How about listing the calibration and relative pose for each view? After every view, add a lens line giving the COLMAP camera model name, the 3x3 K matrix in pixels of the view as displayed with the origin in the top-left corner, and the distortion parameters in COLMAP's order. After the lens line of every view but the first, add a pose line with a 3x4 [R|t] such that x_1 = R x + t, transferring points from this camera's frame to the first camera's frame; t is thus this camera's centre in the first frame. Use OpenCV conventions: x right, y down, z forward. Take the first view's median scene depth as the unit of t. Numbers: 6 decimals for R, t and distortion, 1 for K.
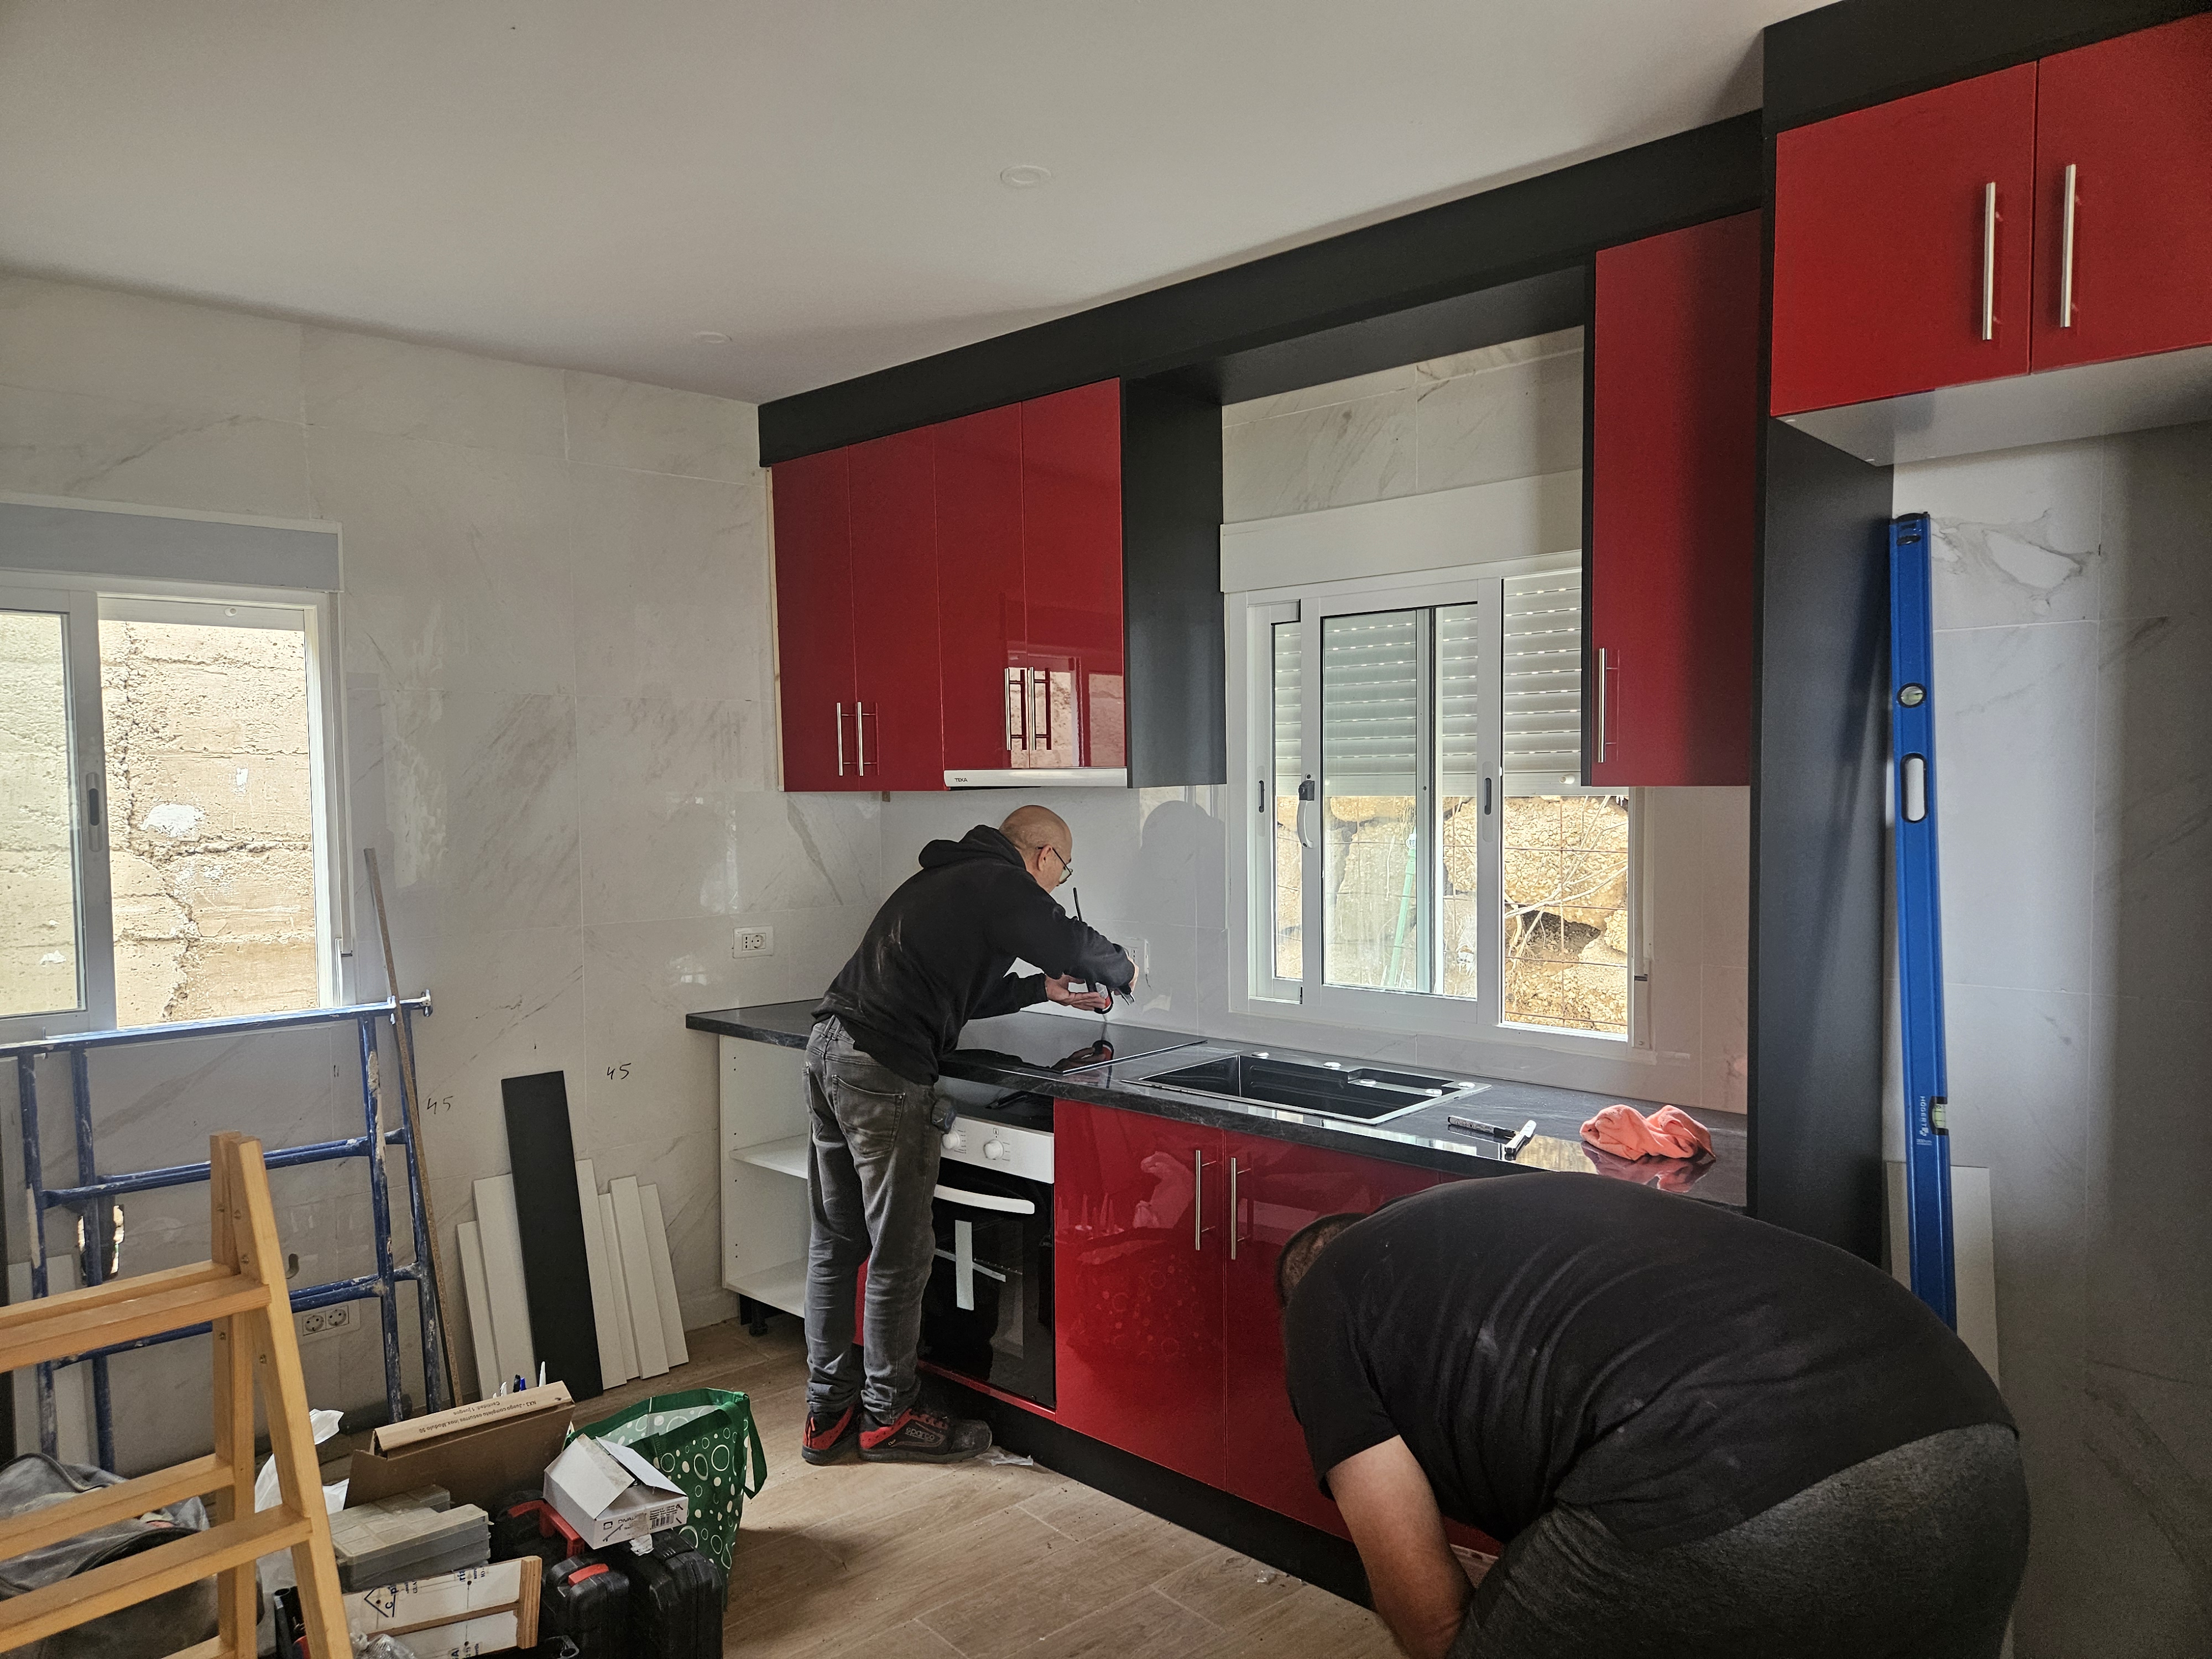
lens RADIAL K [[1495.7, 0, 1065.8], [0, 1495.7, 817.6], [0, 0, 1]] dist [0.088460, -0.073921]
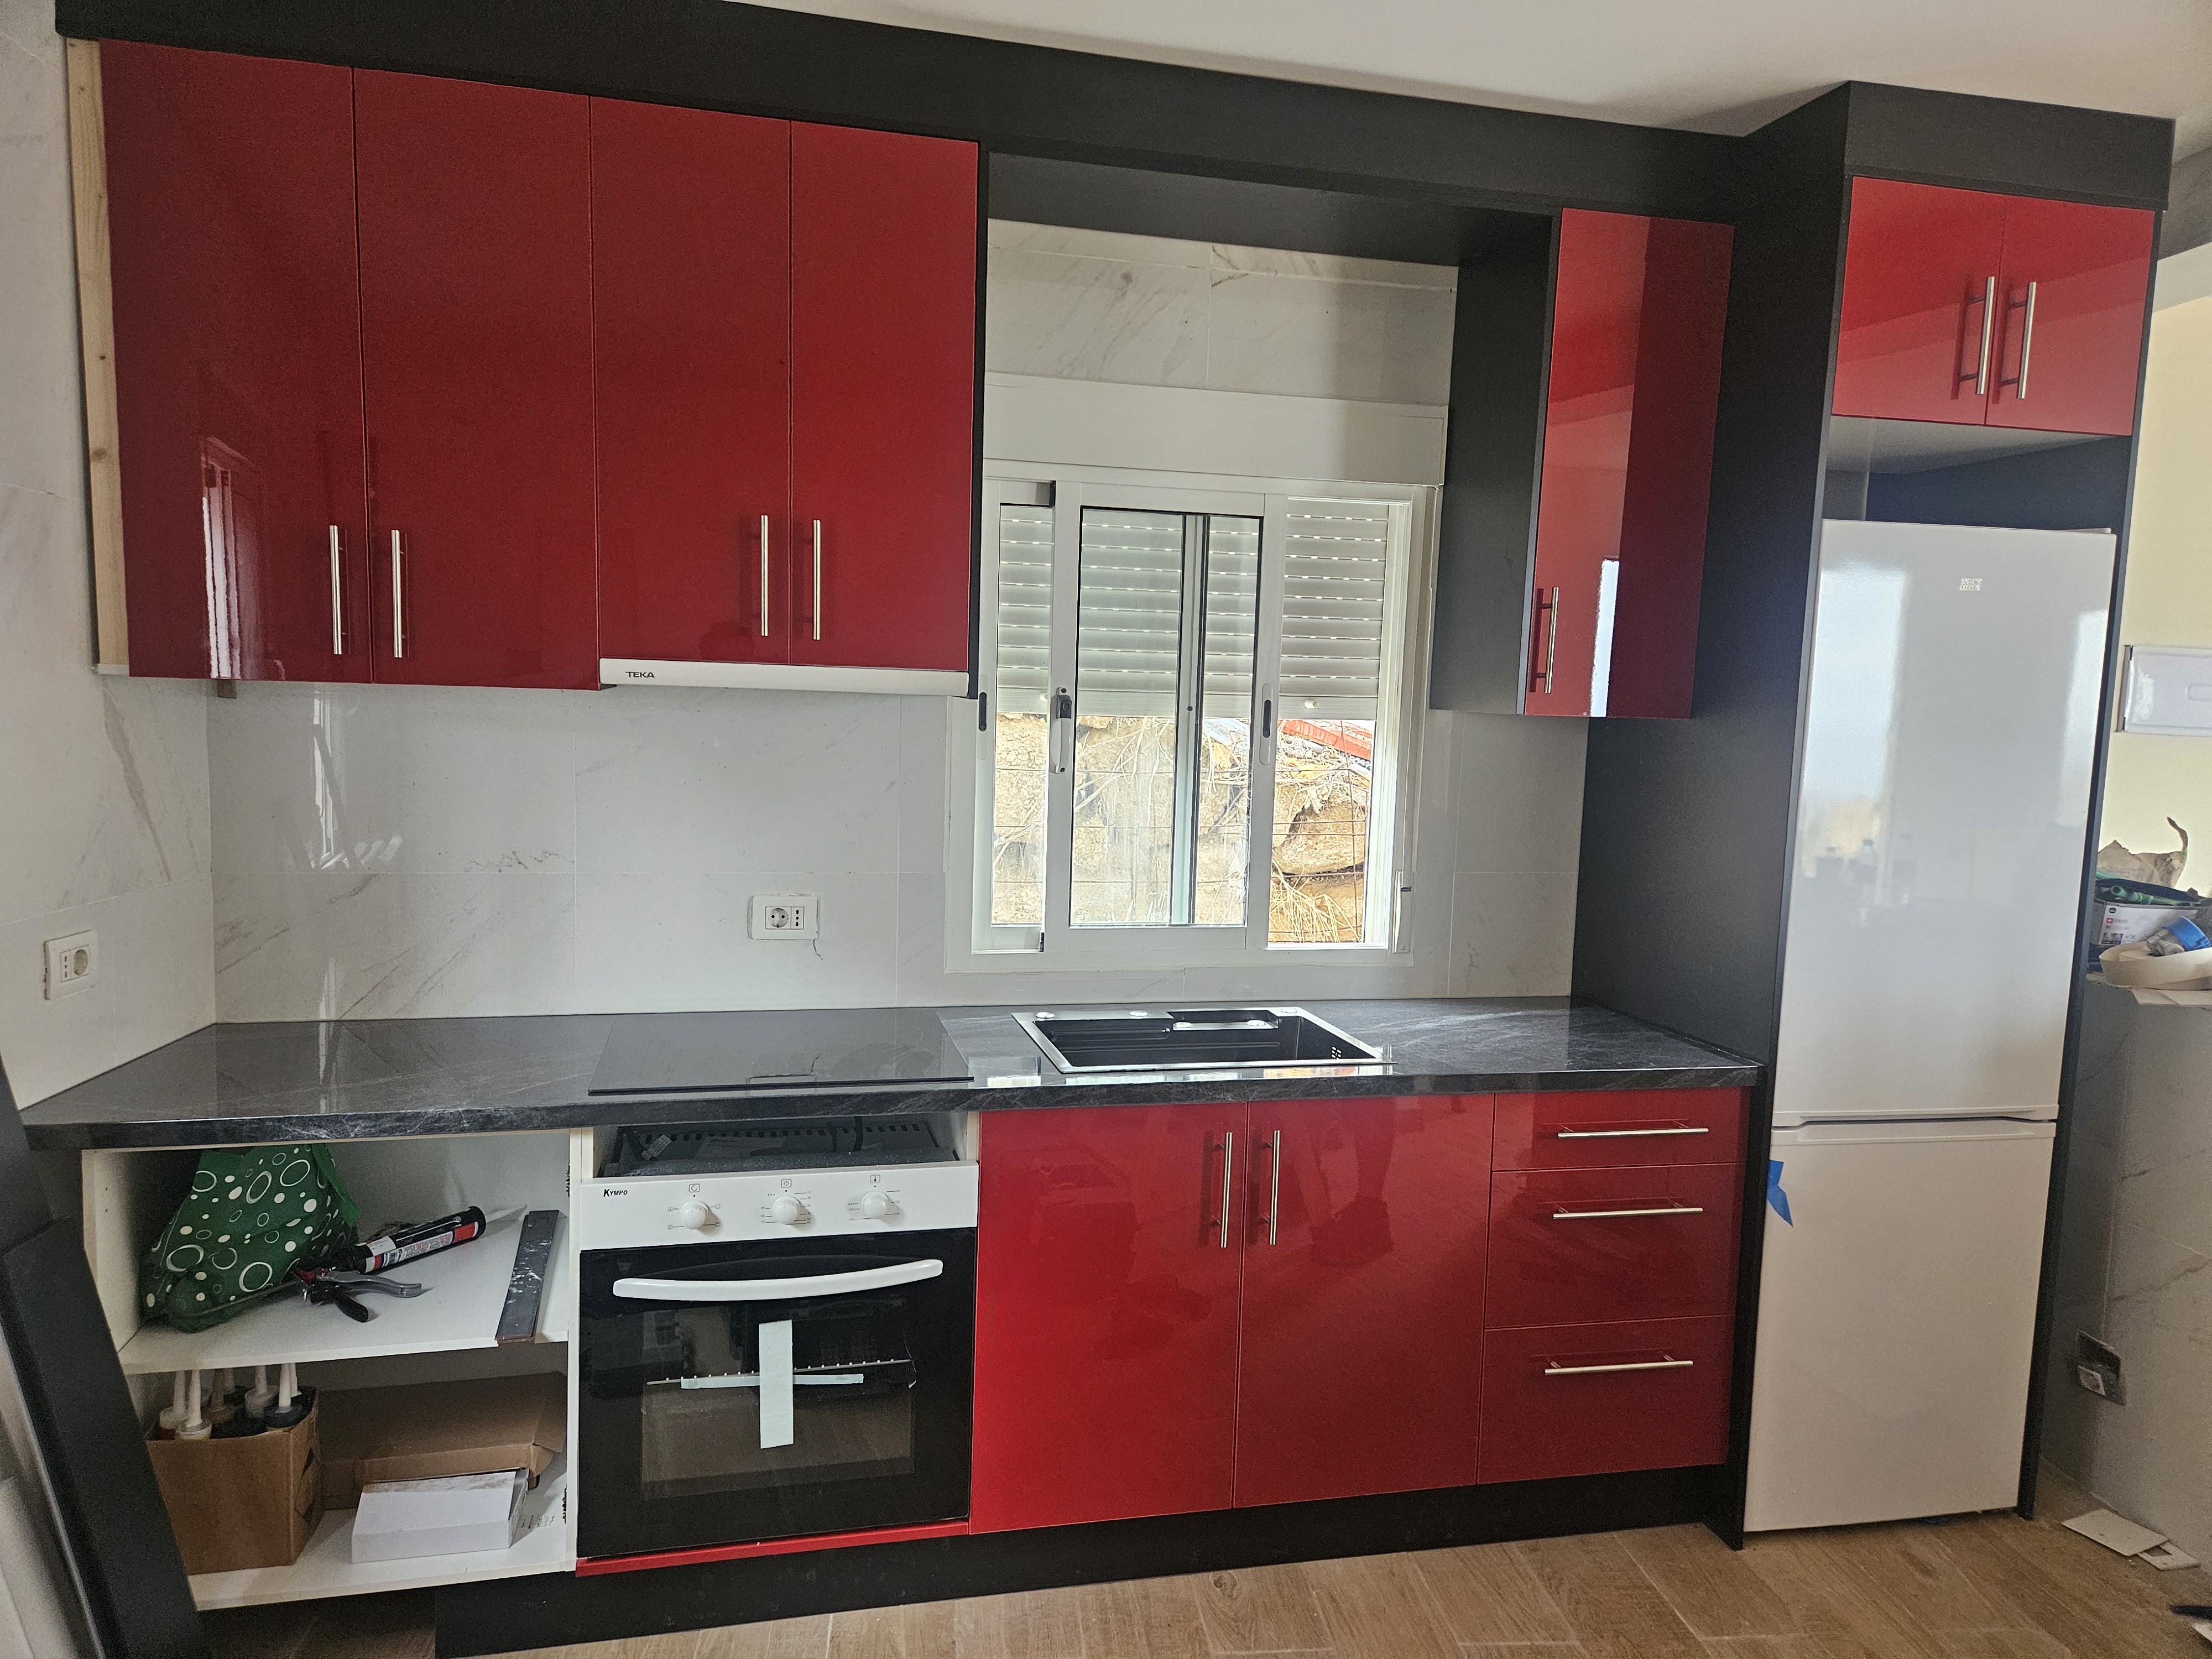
lens RADIAL K [[1495.7, 0, 1065.8], [0, 1495.7, 817.6], [0, 0, 1]] dist [0.088460, -0.073921]
pose [[0.557067, -0.043026, 0.829353, -0.585689], [-0.017095, 0.997851, 0.063250, -0.009229], [-0.830292, -0.049412, 0.555134, 0.539885]]
